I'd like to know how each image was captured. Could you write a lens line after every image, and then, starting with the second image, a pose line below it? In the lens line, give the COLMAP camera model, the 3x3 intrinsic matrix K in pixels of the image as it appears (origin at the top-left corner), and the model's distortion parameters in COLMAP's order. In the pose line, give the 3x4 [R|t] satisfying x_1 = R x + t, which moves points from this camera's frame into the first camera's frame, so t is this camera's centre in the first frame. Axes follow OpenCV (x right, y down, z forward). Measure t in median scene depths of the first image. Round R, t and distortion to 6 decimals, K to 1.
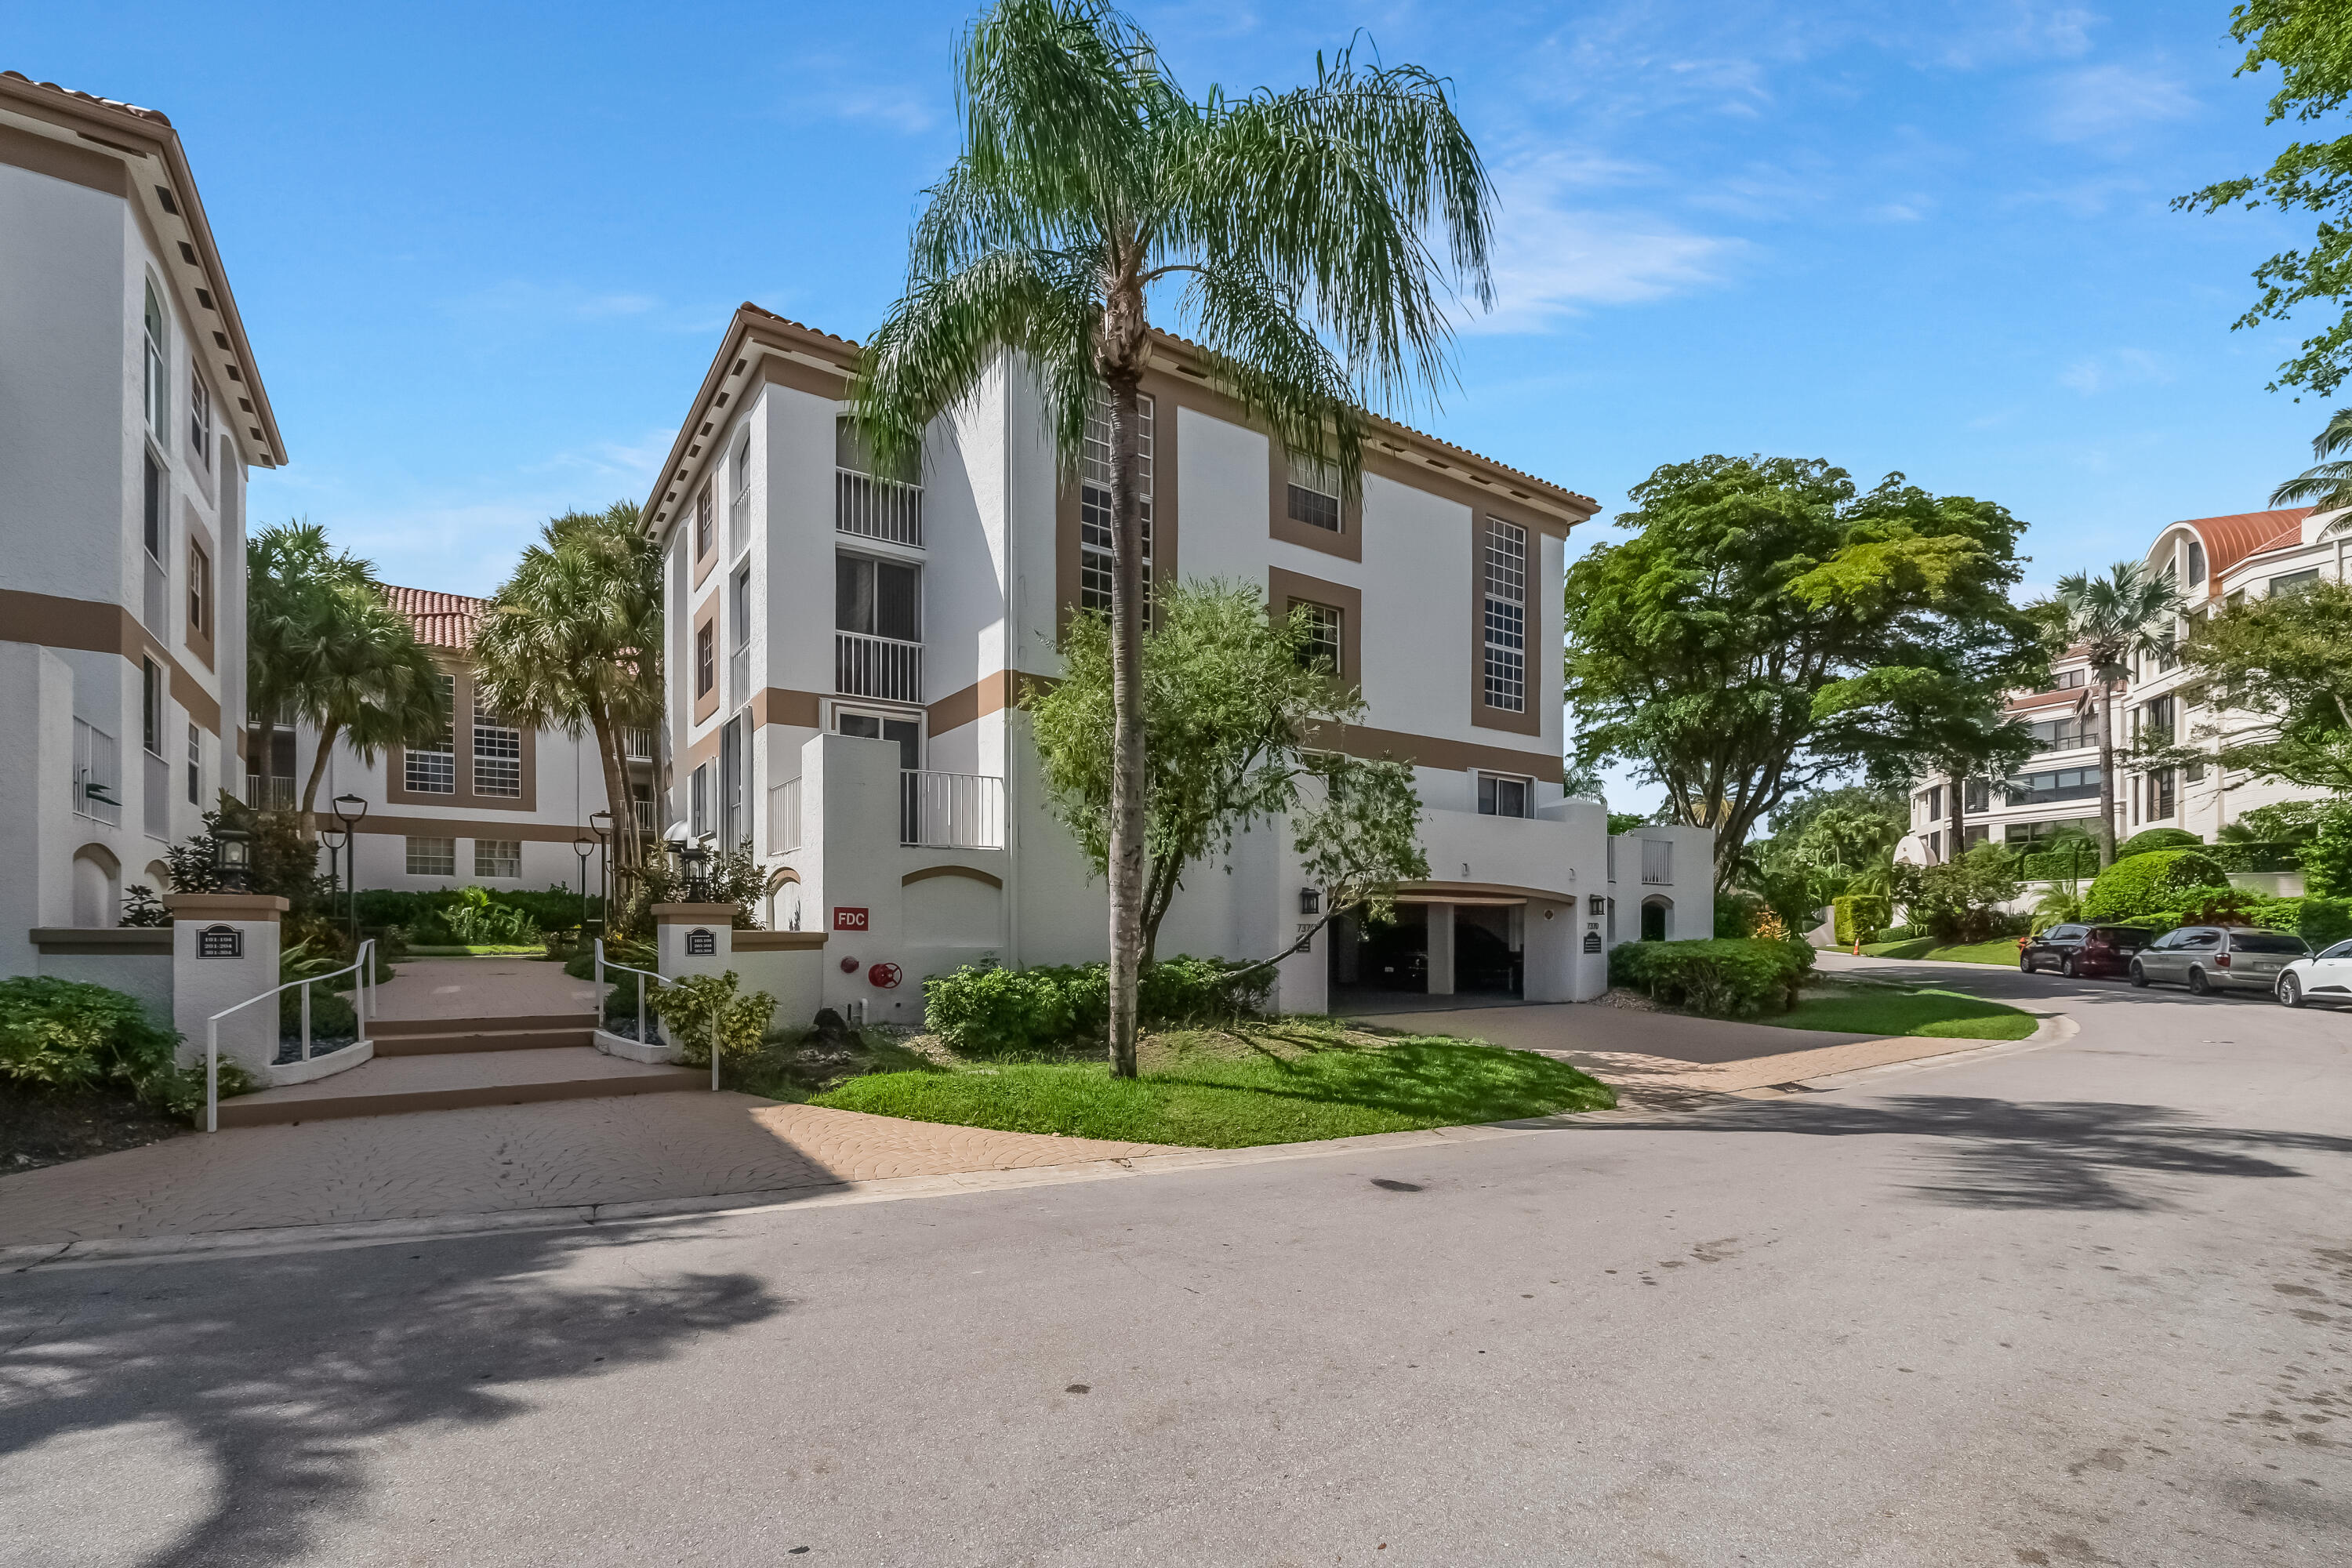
lens RADIAL K [[1026.2, 0, 1183.9], [0, 1026.2, 936.4], [0, 0, 1]] dist [-0.011827, -0.000622]
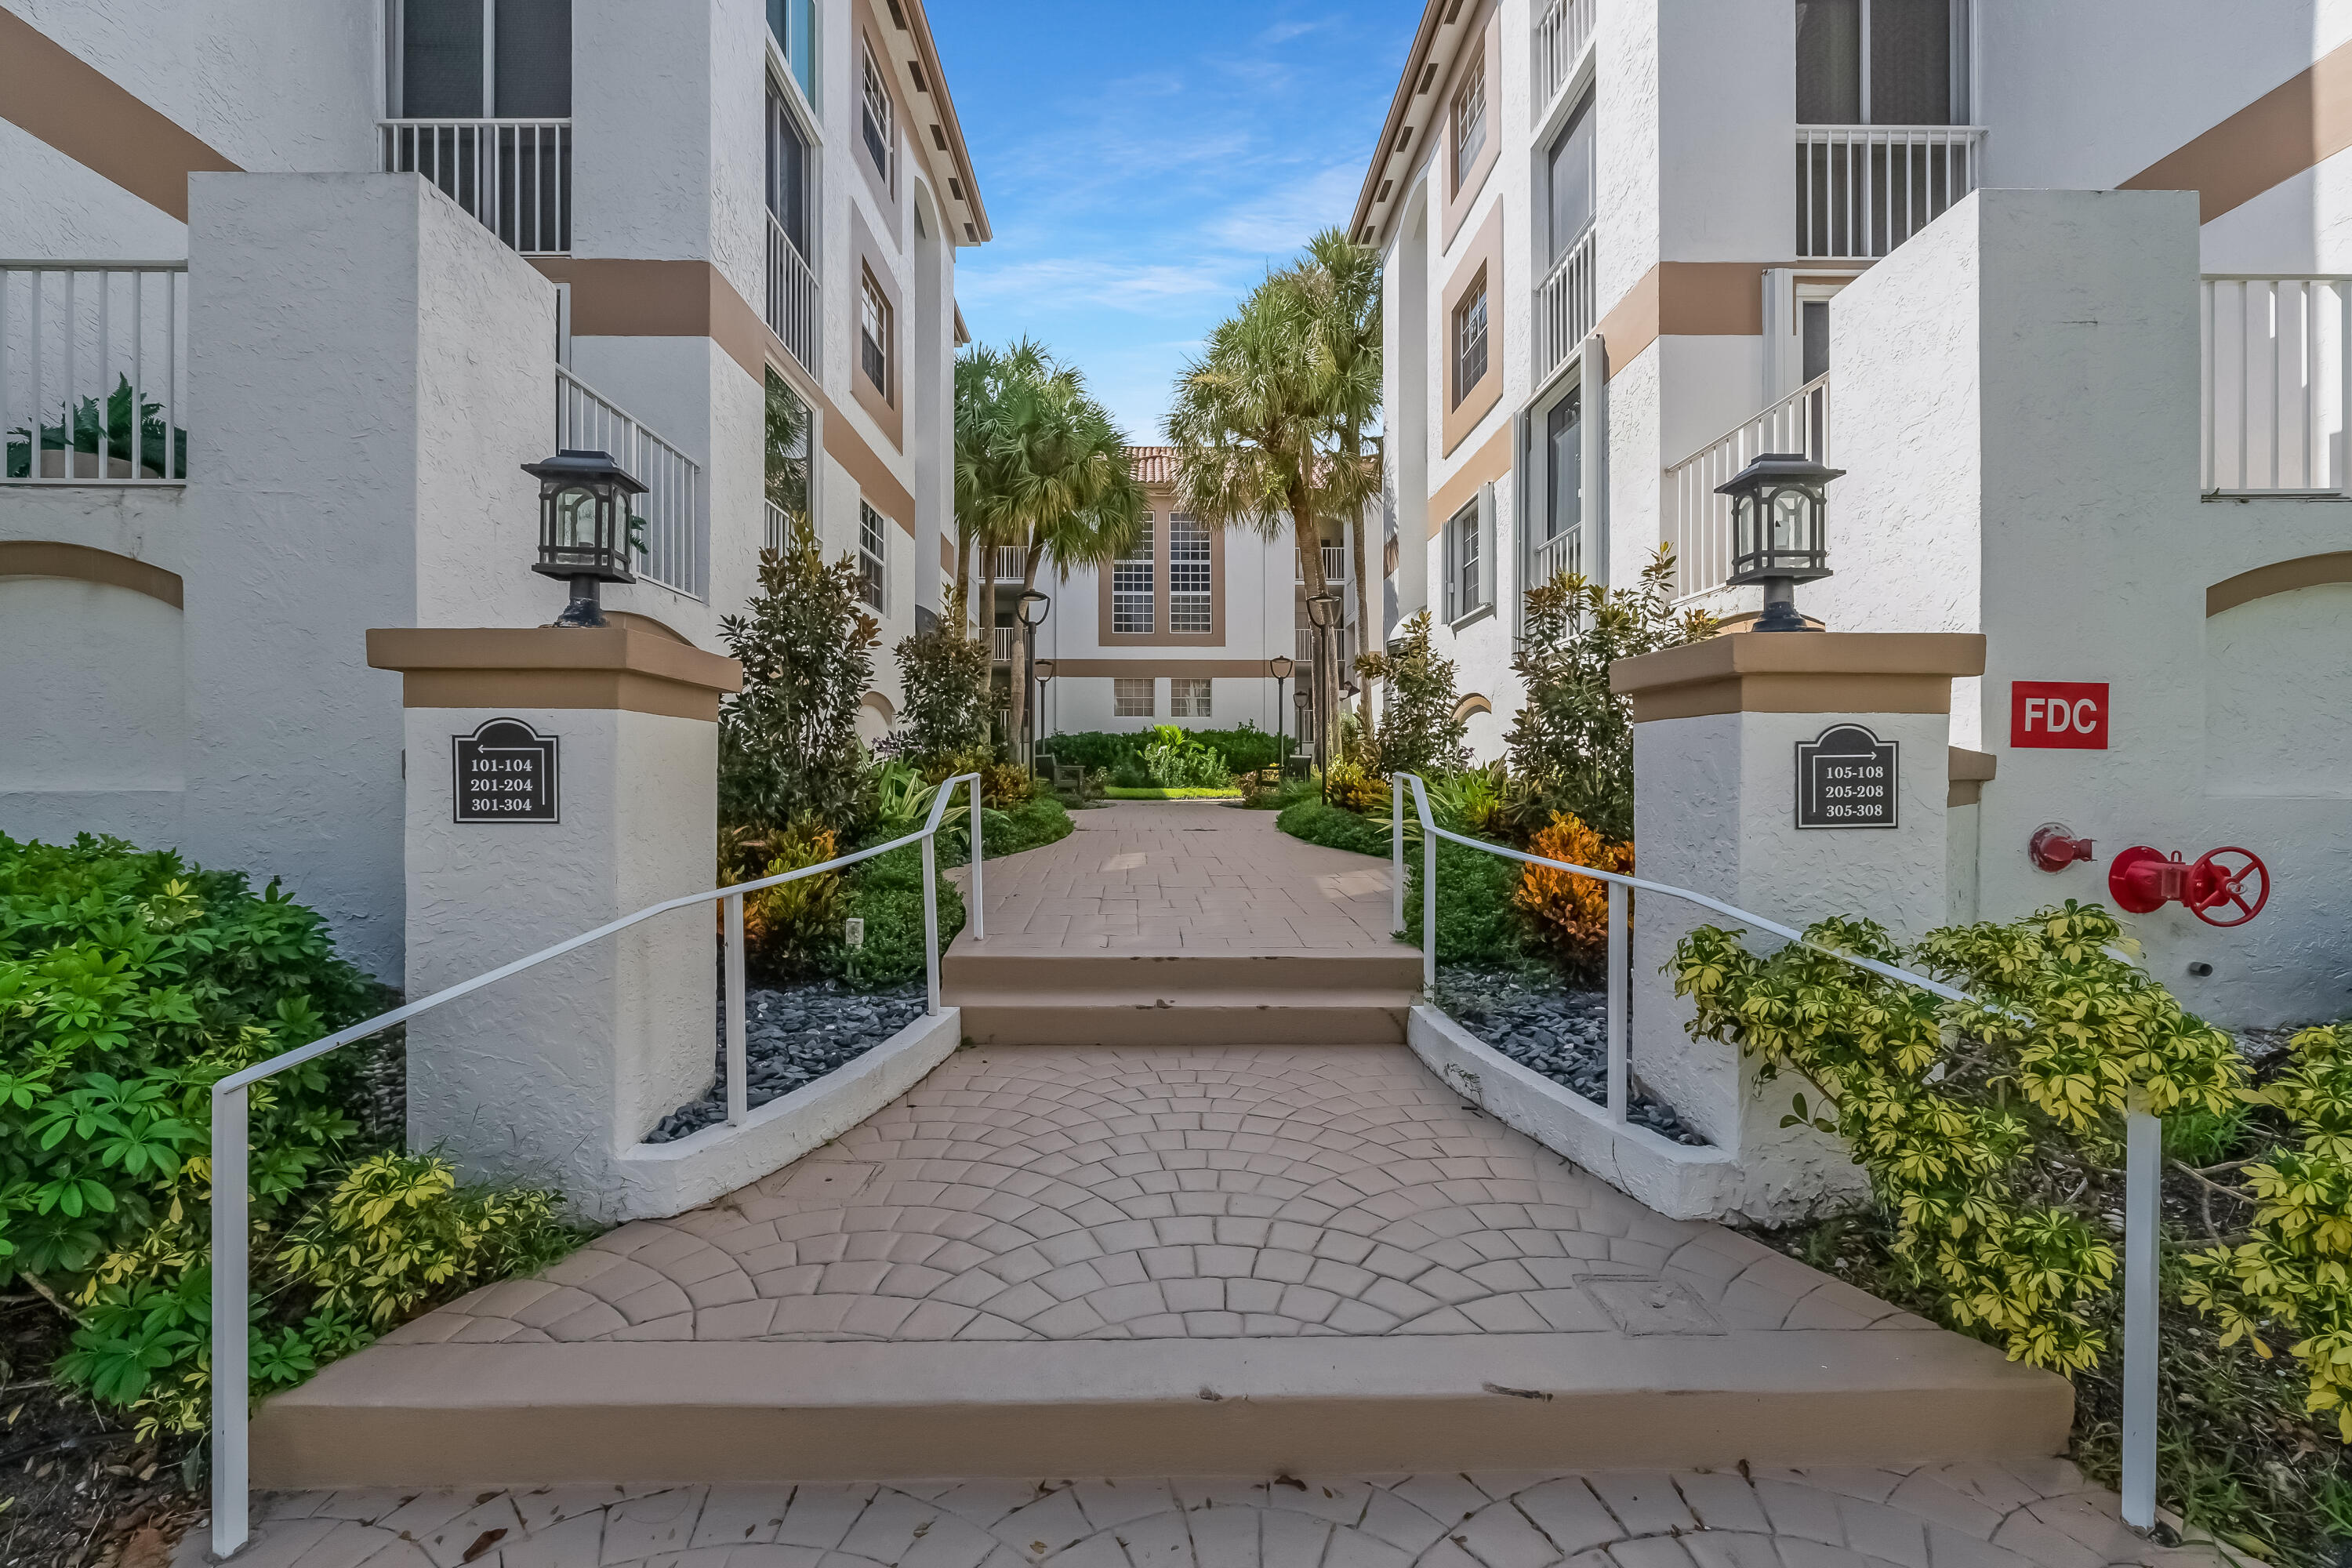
lens RADIAL K [[1001.3, 0, 1176.0], [0, 1001.3, 784.0], [0, 0, 1]] dist [-0.003334, -0.000297]
pose [[0.822525, 0.003019, -0.568722, -0.246290], [-0.001792, 0.999995, 0.002717, 0.003560], [0.568727, -0.001216, 0.822526, 0.360655]]
